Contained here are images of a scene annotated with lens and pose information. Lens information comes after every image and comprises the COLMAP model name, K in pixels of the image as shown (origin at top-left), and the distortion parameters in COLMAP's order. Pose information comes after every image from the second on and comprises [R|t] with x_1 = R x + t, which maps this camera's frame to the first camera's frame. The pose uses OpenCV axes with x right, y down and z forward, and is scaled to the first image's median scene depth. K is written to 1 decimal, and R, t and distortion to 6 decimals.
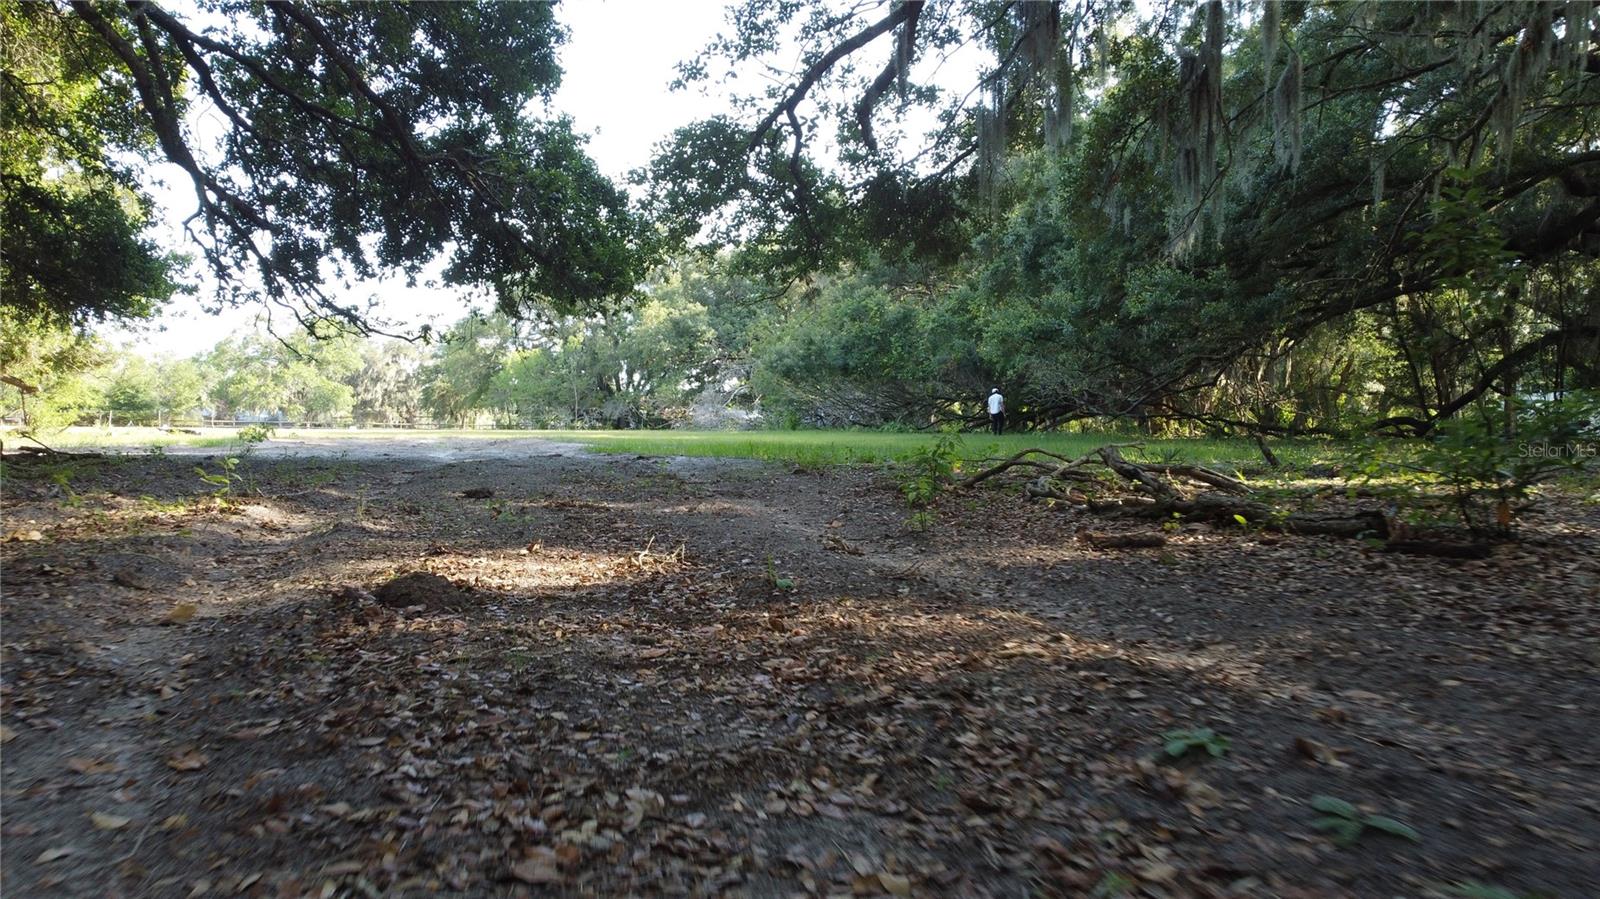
lens RADIAL K [[1201.6, 0, 798.1], [0, 1201.6, 444.0], [0, 0, 1]] dist [-0.004163, -0.007835]
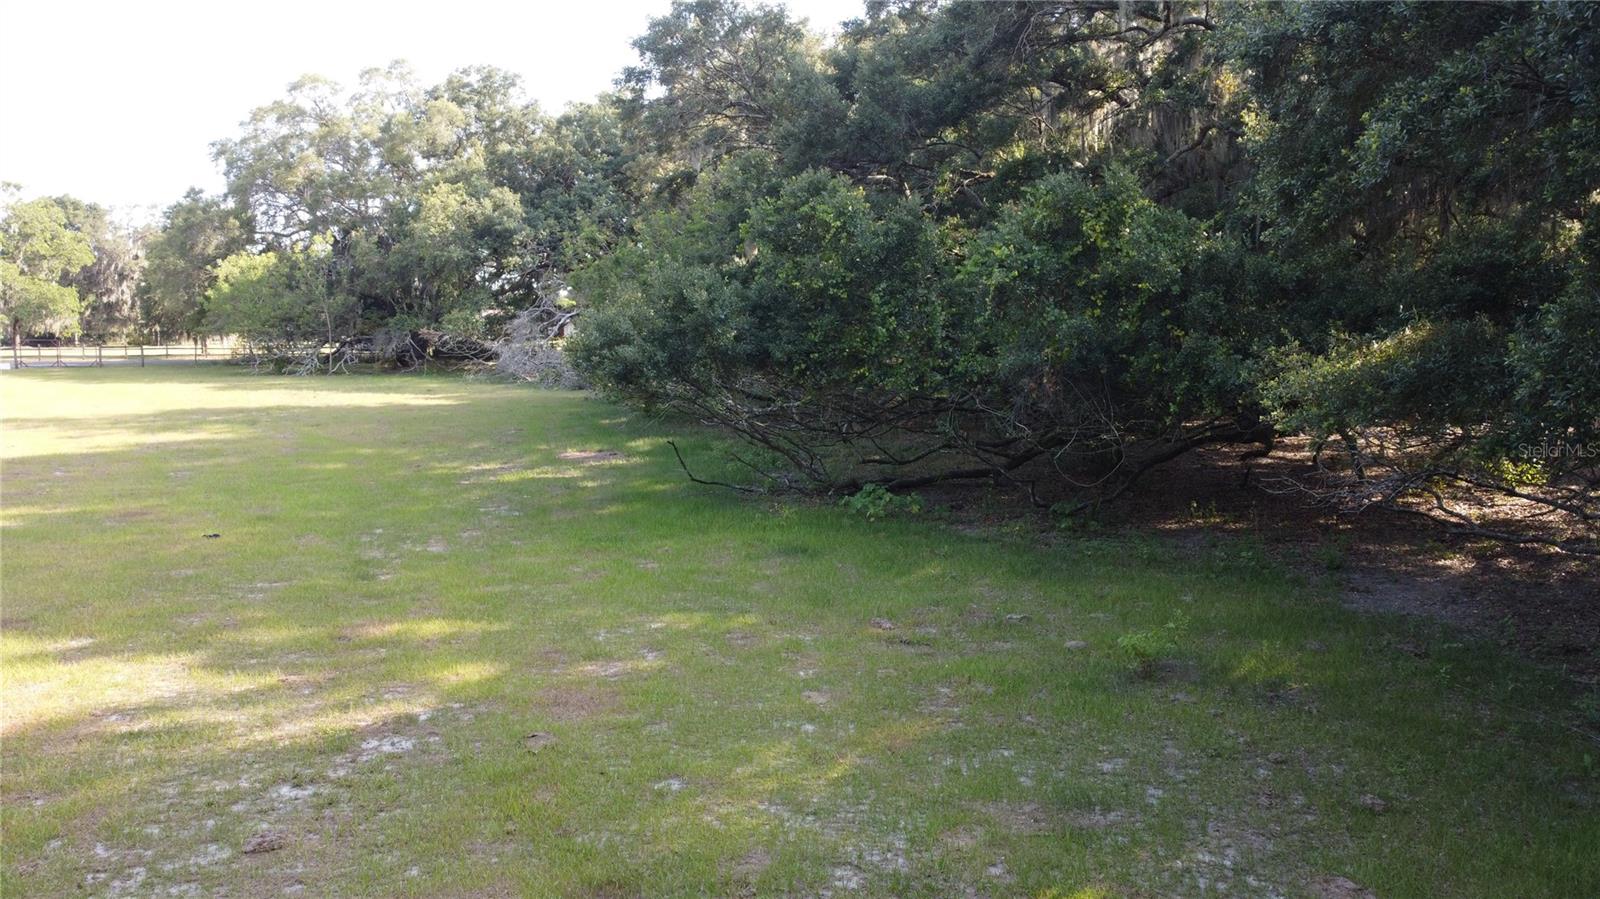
lens RADIAL K [[1201.6, 0, 798.1], [0, 1201.6, 444.0], [0, 0, 1]] dist [-0.004163, -0.007835]
pose [[0.992929, -0.013104, 0.117981, 0.000265], [0.001577, 0.995257, 0.097269, -0.039174], [-0.118696, -0.096395, 0.988240, 0.293639]]
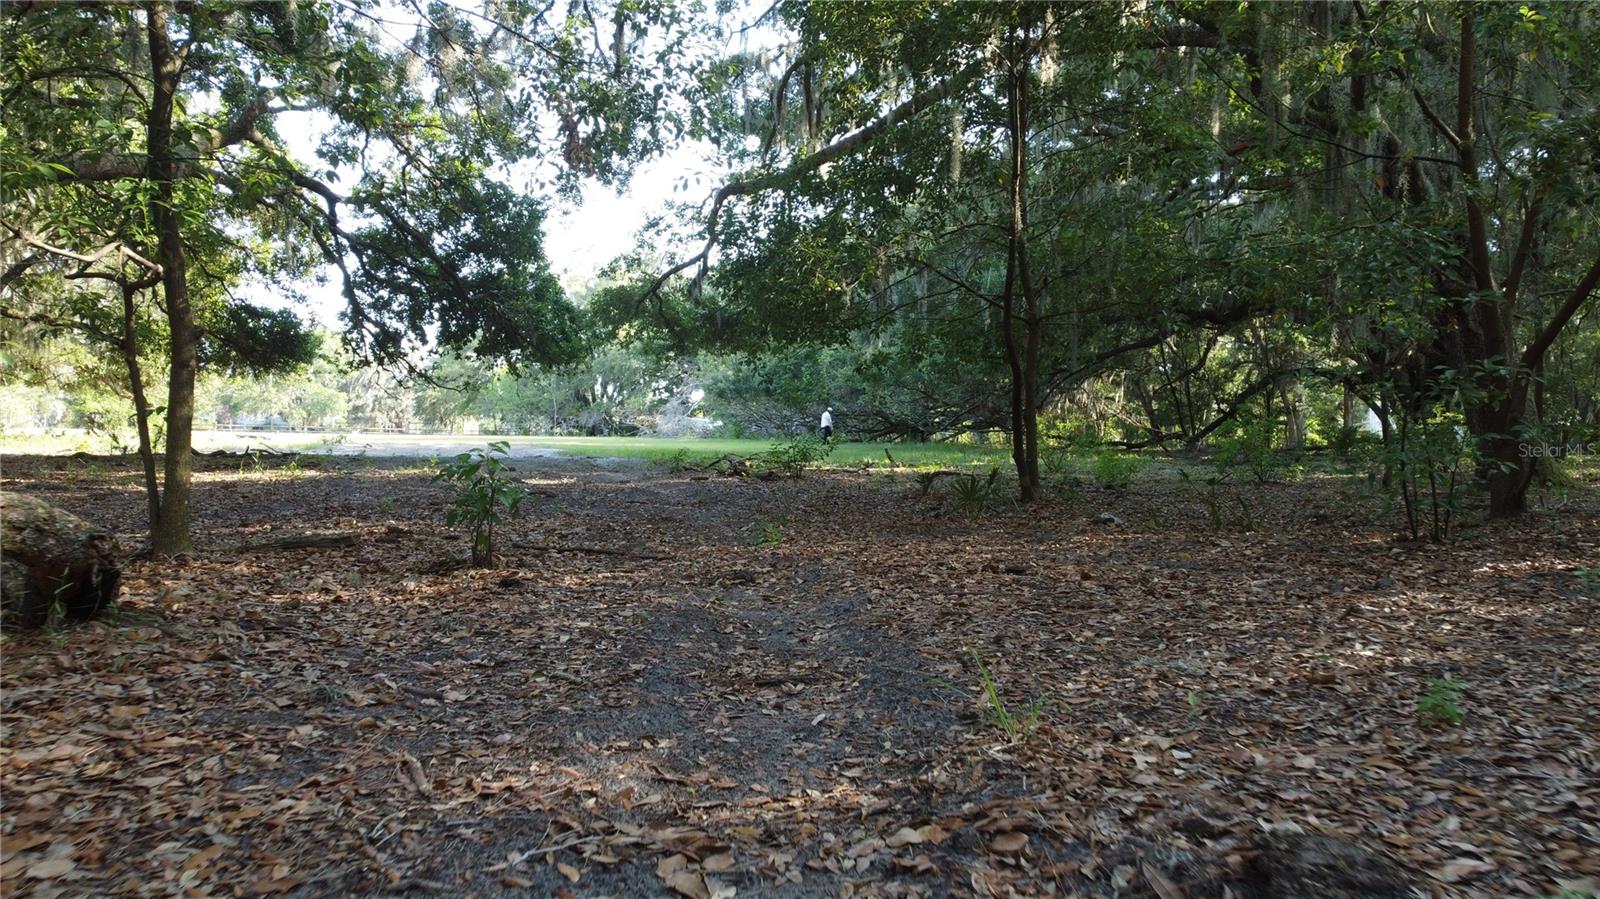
lens RADIAL K [[1201.6, 0, 798.1], [0, 1201.6, 444.0], [0, 0, 1]] dist [-0.004163, -0.007835]
pose [[0.999843, 0.007752, 0.015921, 0.027033], [-0.007671, 0.999957, -0.005135, -0.000309], [-0.015960, 0.005012, 0.999860, -0.139274]]
